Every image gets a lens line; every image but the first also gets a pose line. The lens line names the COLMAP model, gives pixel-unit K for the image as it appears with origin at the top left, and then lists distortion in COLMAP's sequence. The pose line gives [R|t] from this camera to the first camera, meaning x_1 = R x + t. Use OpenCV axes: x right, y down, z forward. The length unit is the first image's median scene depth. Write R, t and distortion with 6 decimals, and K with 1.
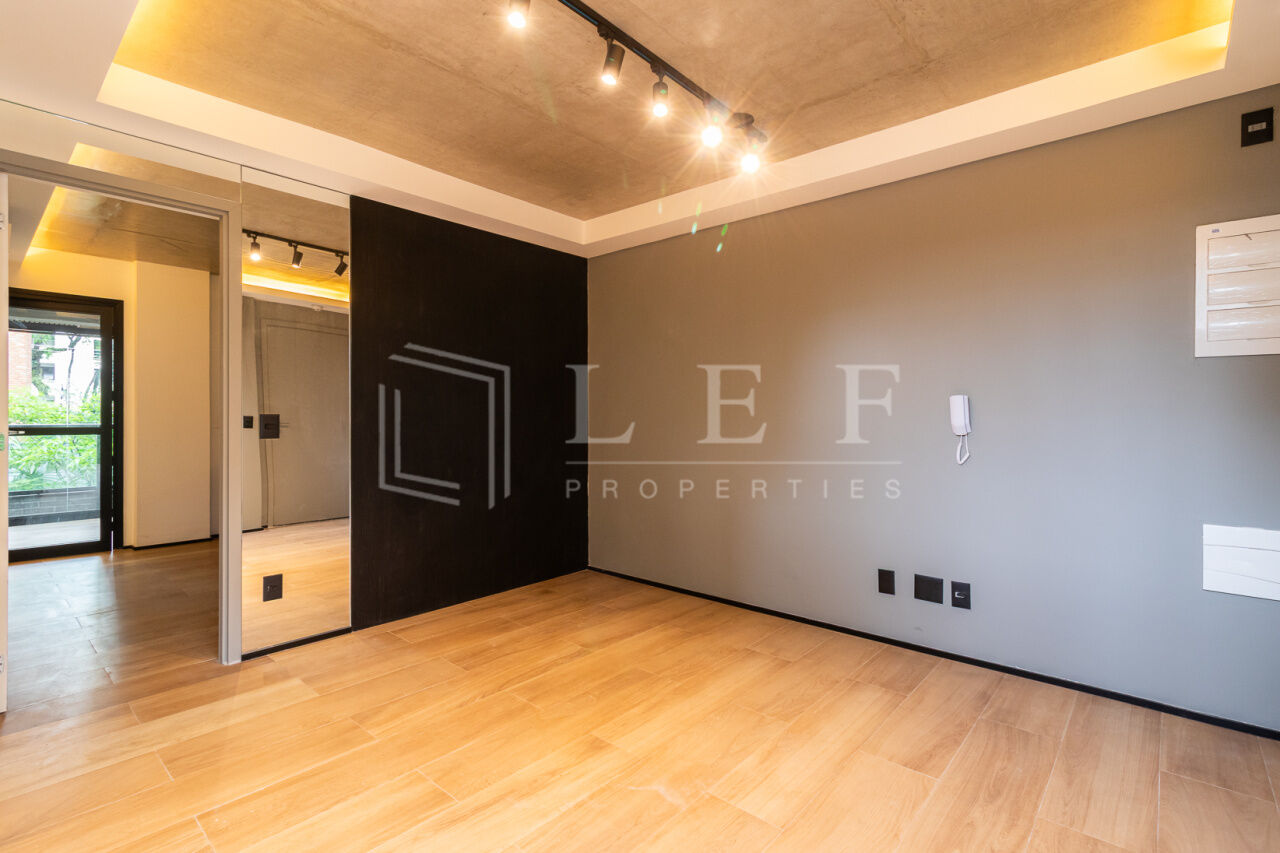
lens RADIAL K [[597.9, 0, 654.8], [0, 597.9, 413.1], [0, 0, 1]] dist [0.003385, 0.001257]
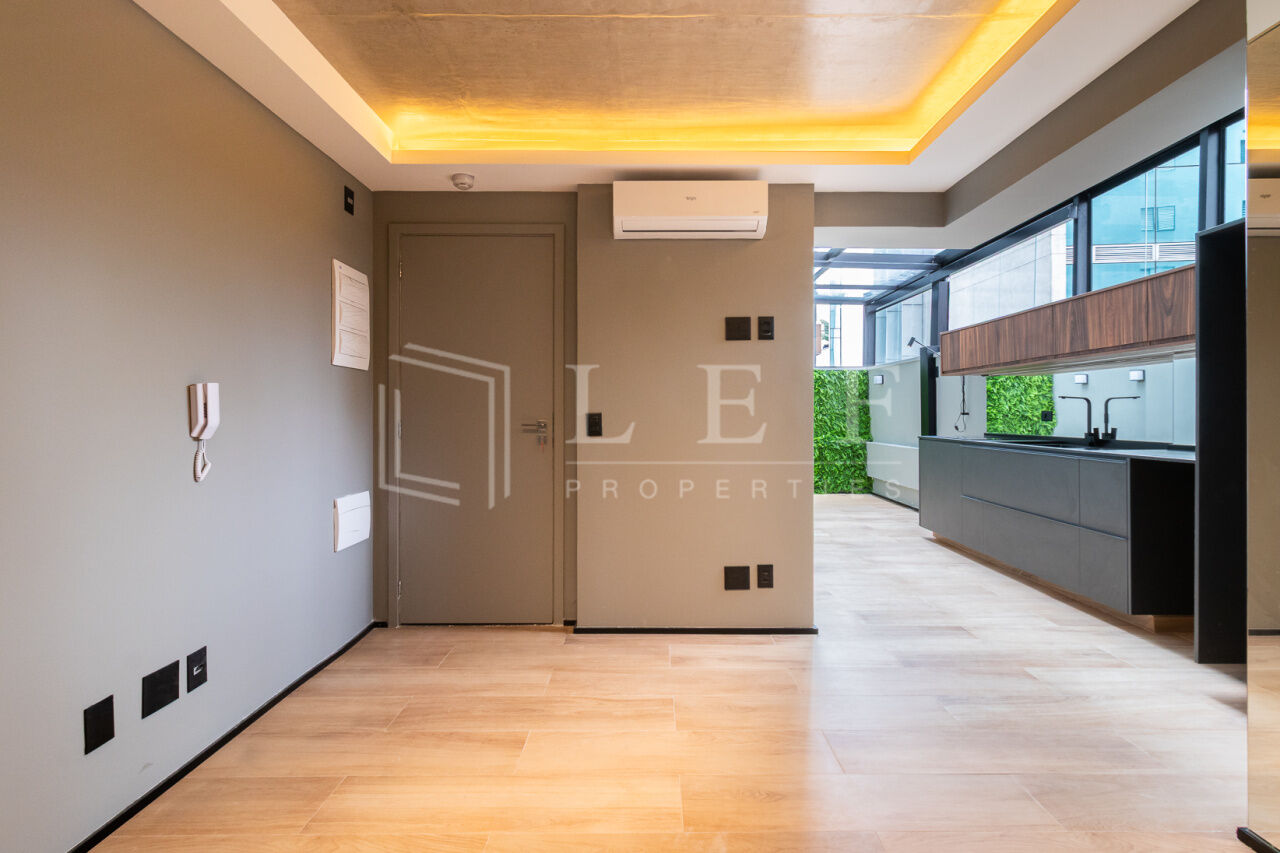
lens RADIAL K [[597.9, 0, 653.6], [0, 597.9, 407.8], [0, 0, 1]] dist [0.003385, 0.001257]
pose [[-0.652369, 0.004588, 0.757888, -0.396819], [-0.004756, 0.999937, -0.010147, 0.004351], [-0.757887, -0.010224, -0.652306, 1.139245]]
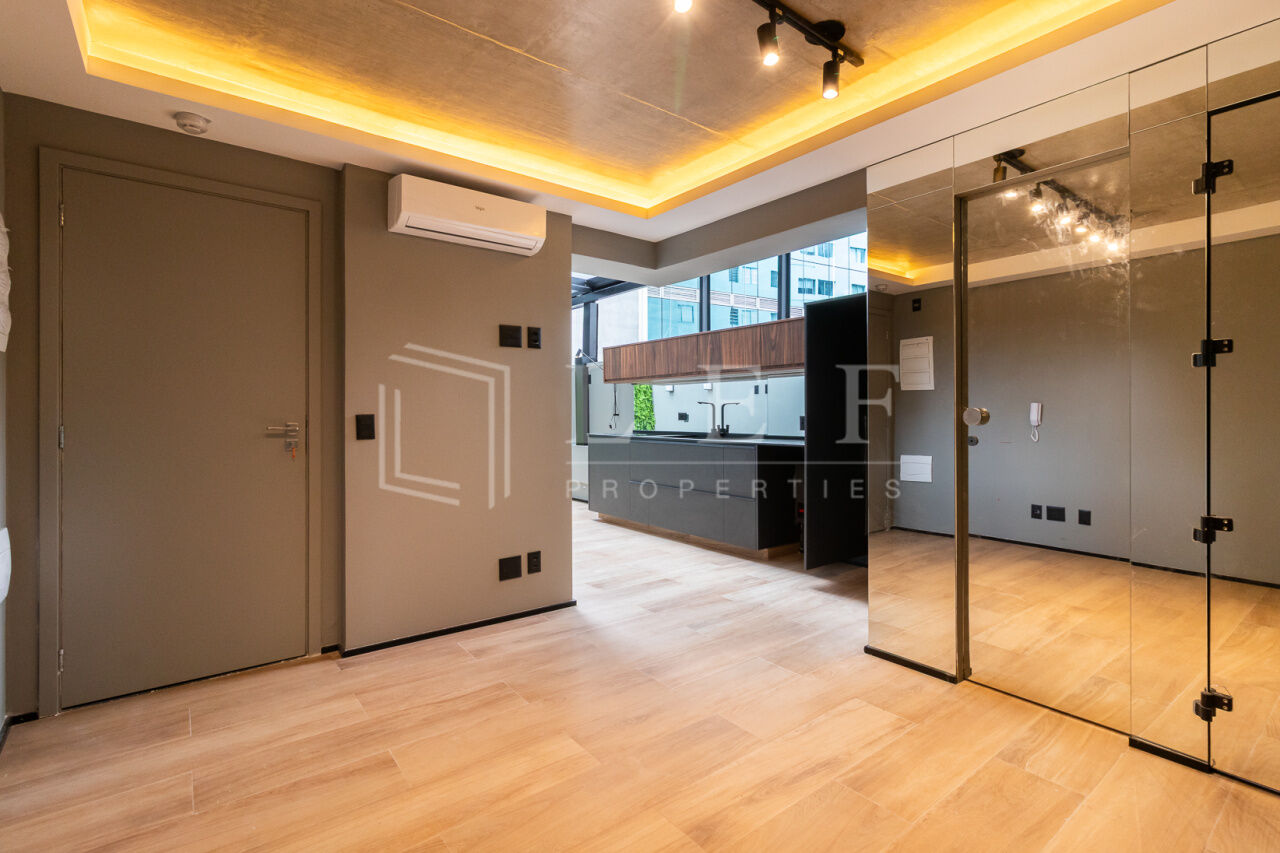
lens RADIAL K [[597.9, 0, 653.2], [0, 597.9, 404.6], [0, 0, 1]] dist [0.003385, 0.001257]
pose [[-0.981538, 0.001289, 0.191264, -0.147136], [-0.002766, 0.999777, -0.020933, 0.006967], [-0.191248, -0.021076, -0.981315, 1.437111]]
